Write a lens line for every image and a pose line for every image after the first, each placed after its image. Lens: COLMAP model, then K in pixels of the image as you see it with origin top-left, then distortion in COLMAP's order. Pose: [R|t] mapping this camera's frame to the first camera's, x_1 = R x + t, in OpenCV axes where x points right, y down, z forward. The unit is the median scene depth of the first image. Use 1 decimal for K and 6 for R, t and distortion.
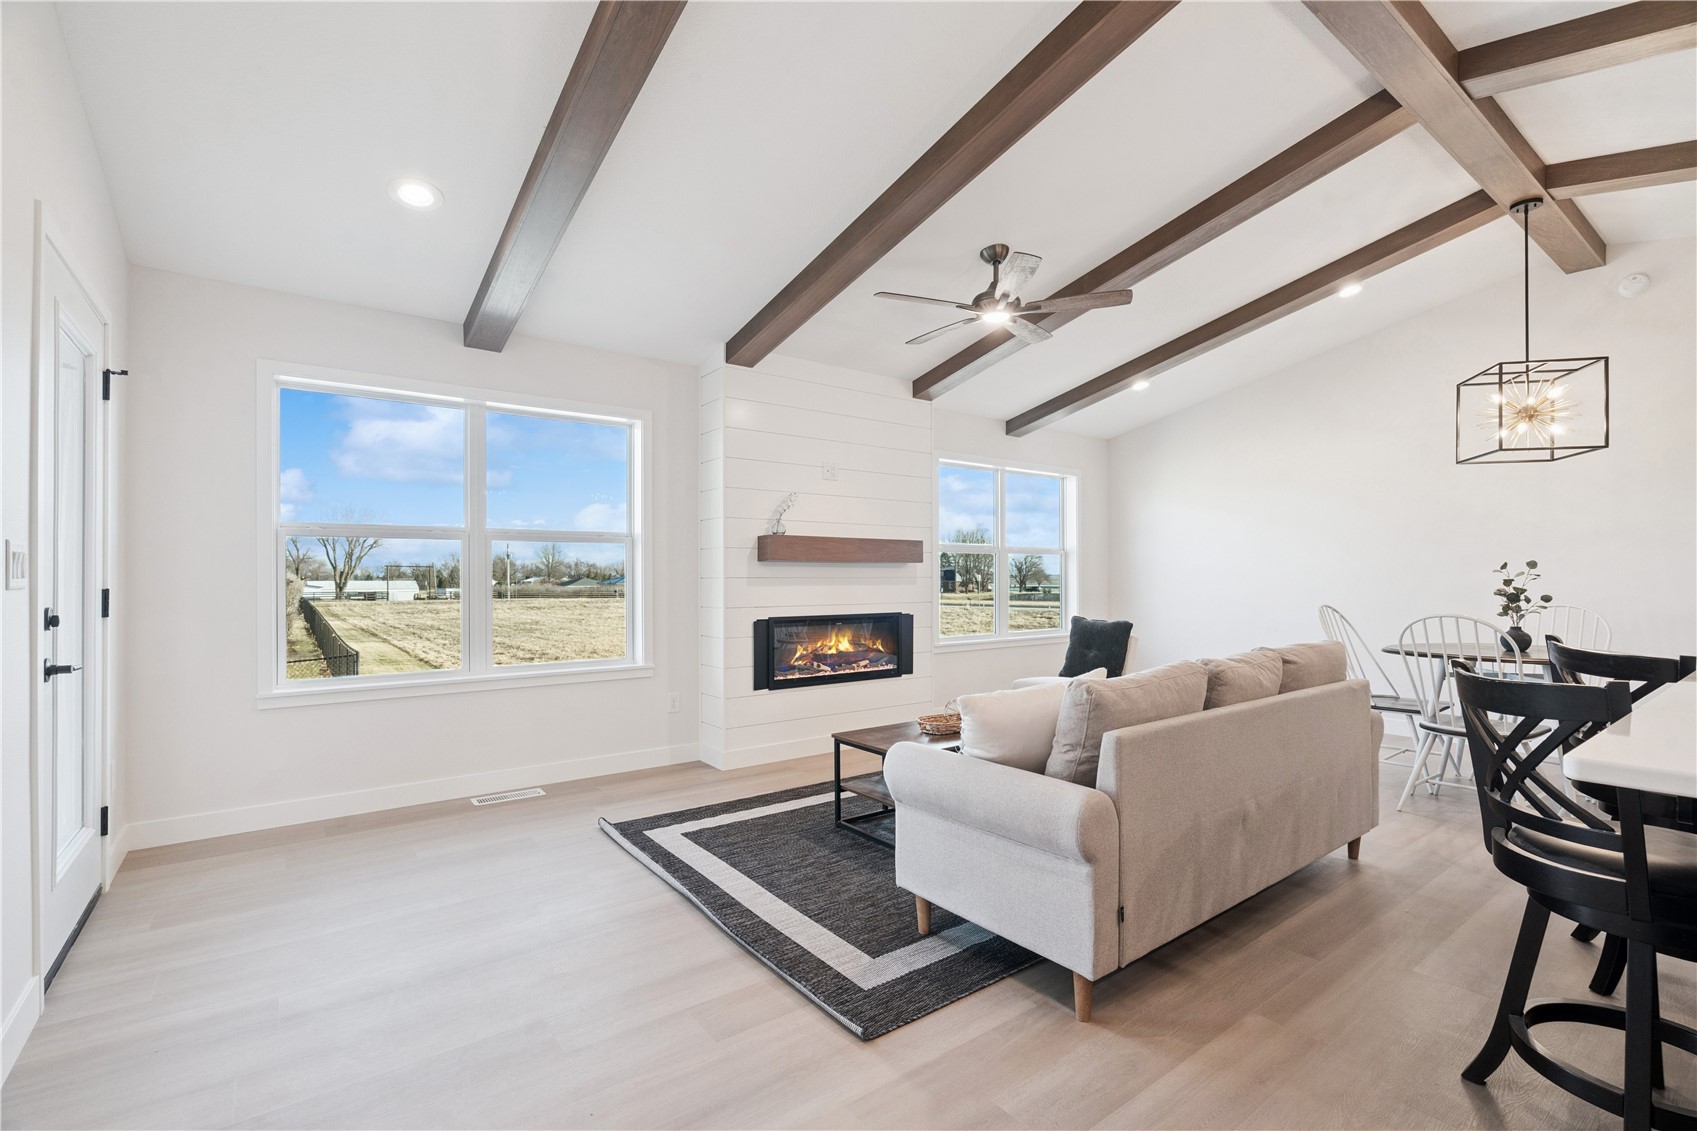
lens RADIAL K [[766.9, 0, 853.8], [0, 766.9, 577.3], [0, 0, 1]] dist [-0.005575, 0.001546]
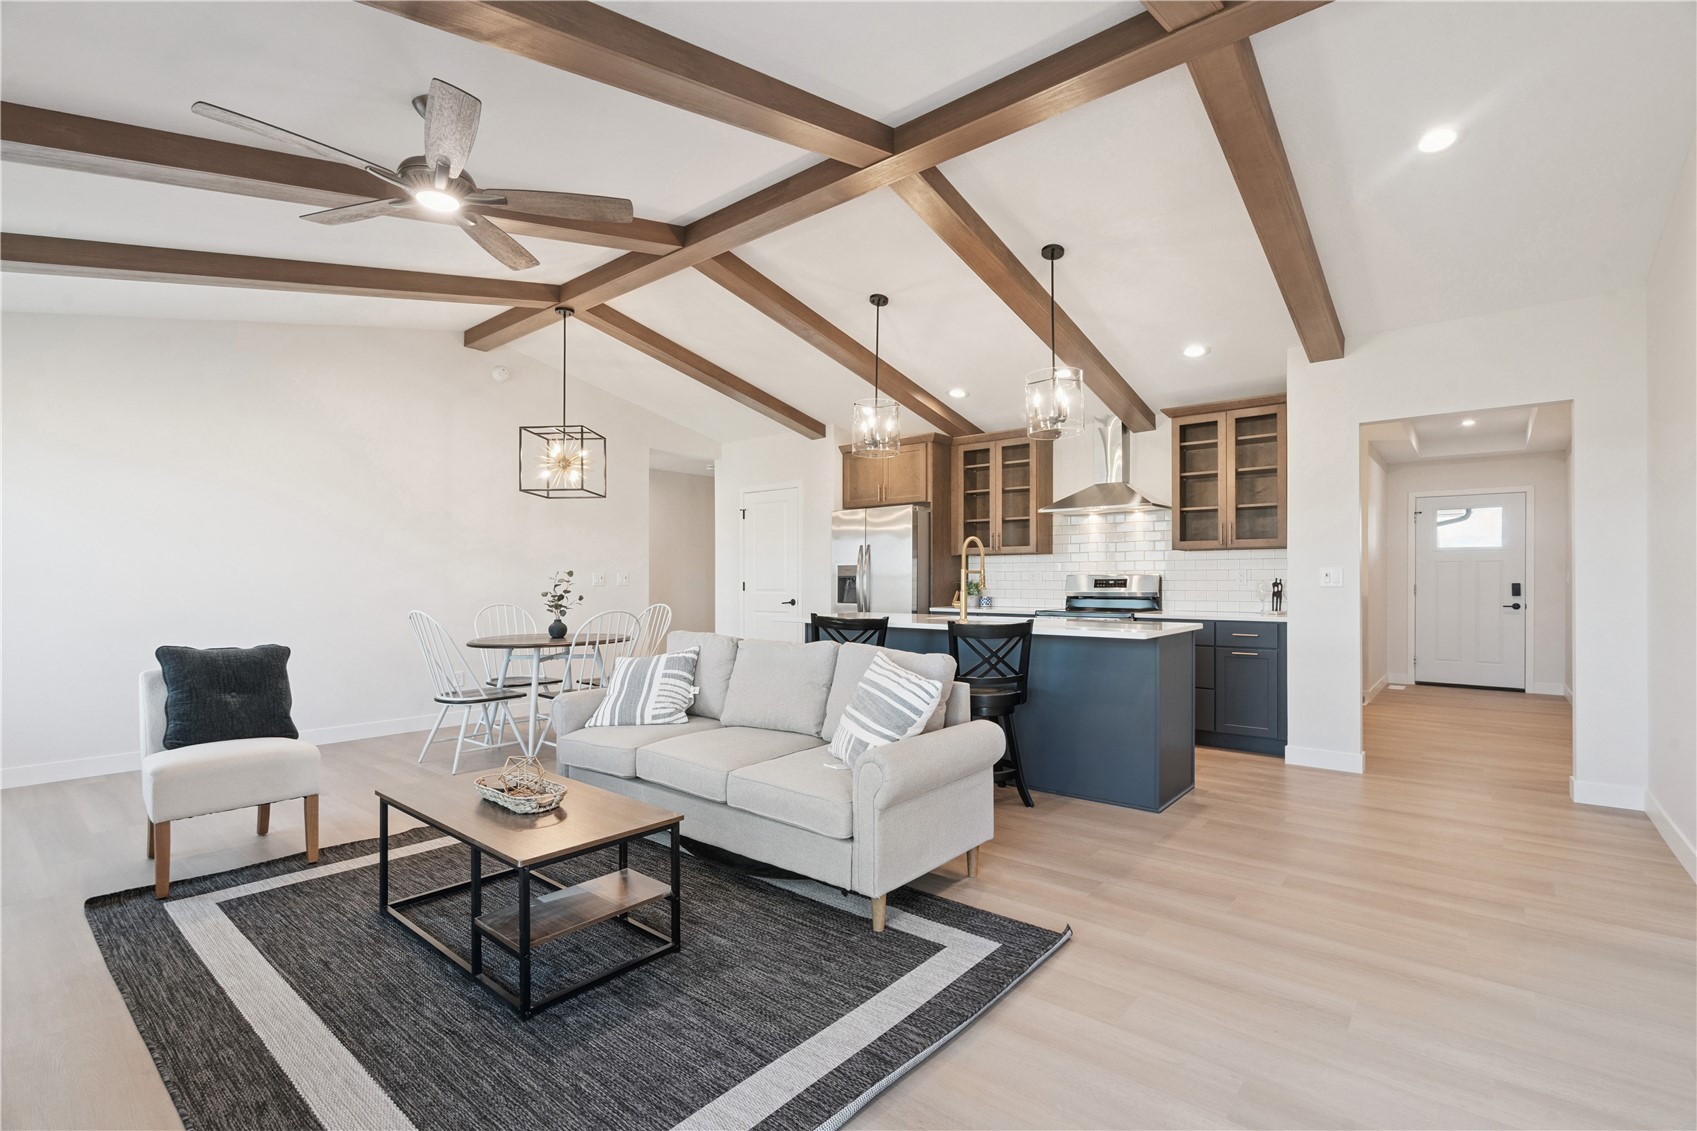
lens RADIAL K [[766.9, 0, 851.9], [0, 766.9, 580.1], [0, 0, 1]] dist [-0.005575, 0.001546]
pose [[-0.226929, 0.002466, 0.973908, -0.567421], [0.001793, 0.999996, -0.002115, -0.001062], [-0.973910, 0.001266, -0.226933, 0.799773]]
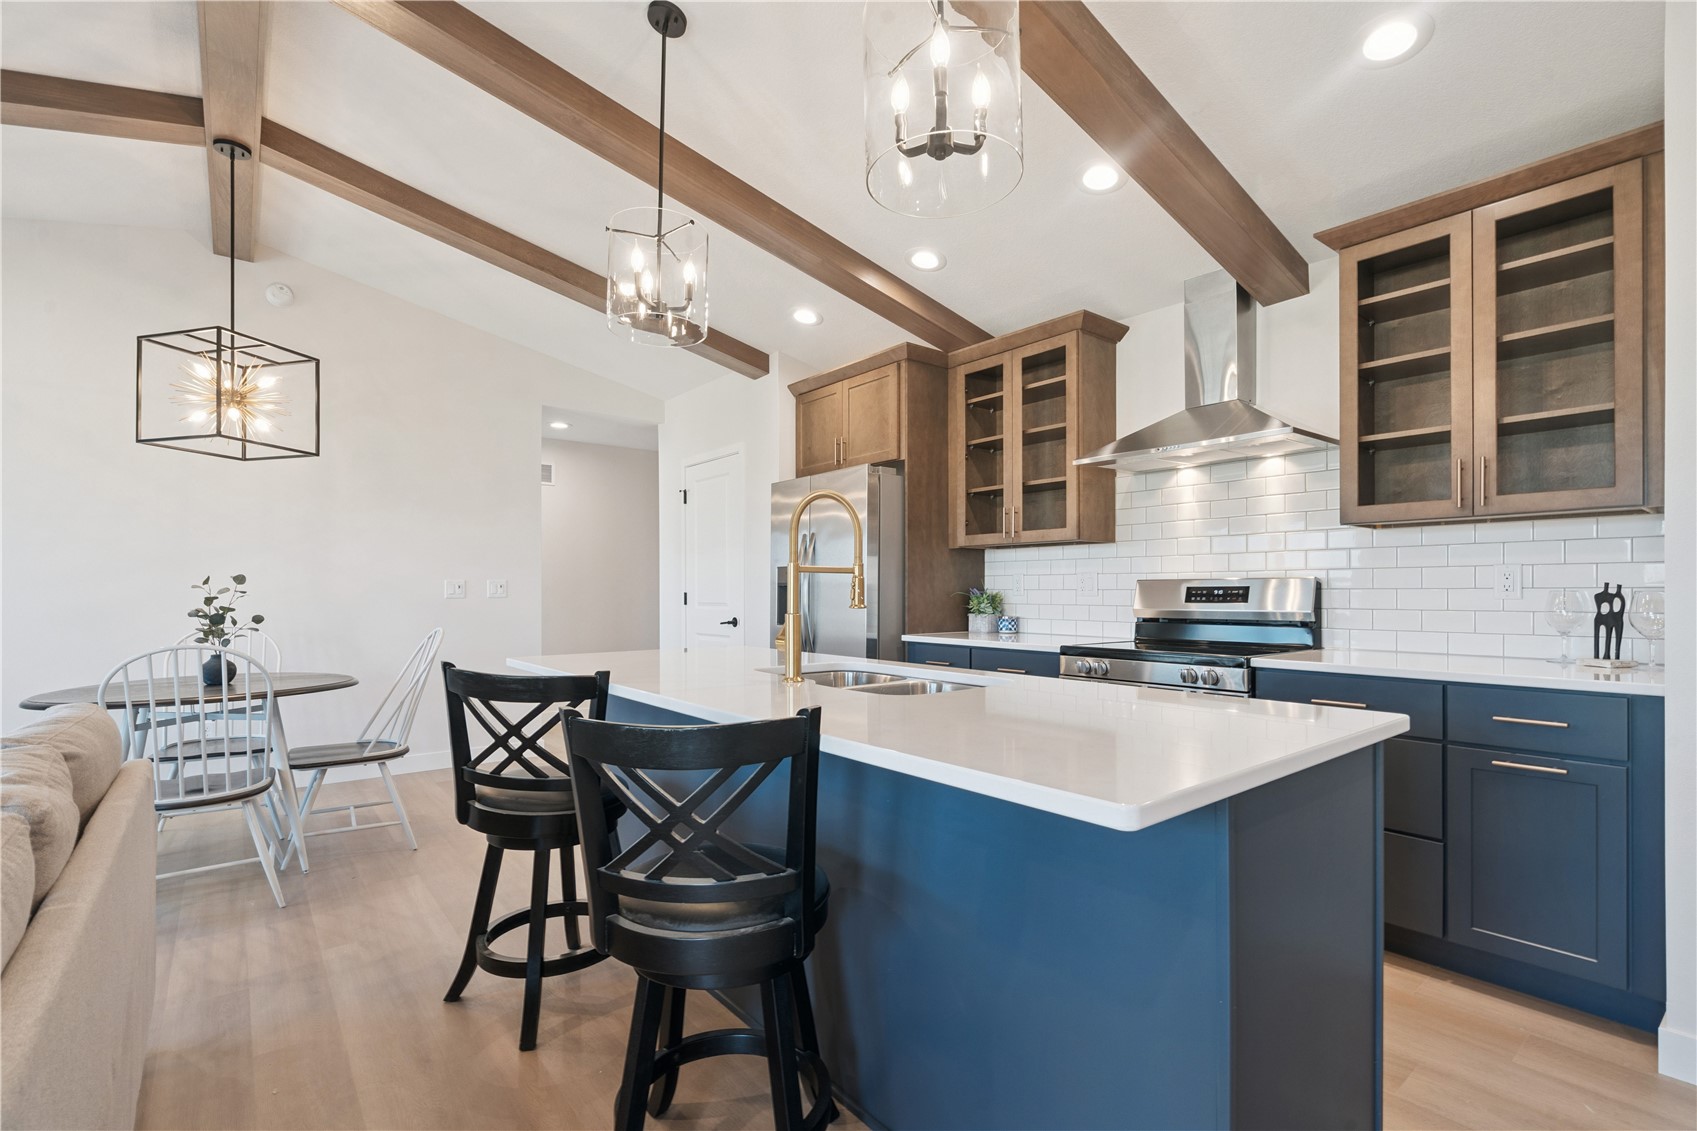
lens RADIAL K [[766.9, 0, 850.7], [0, 766.9, 591.1], [0, 0, 1]] dist [-0.005575, 0.001546]
pose [[-0.025264, 0.001810, 0.999679, 0.028020], [0.002670, 0.999995, -0.001743, -0.000314], [-0.999677, 0.002625, -0.025269, 0.340491]]
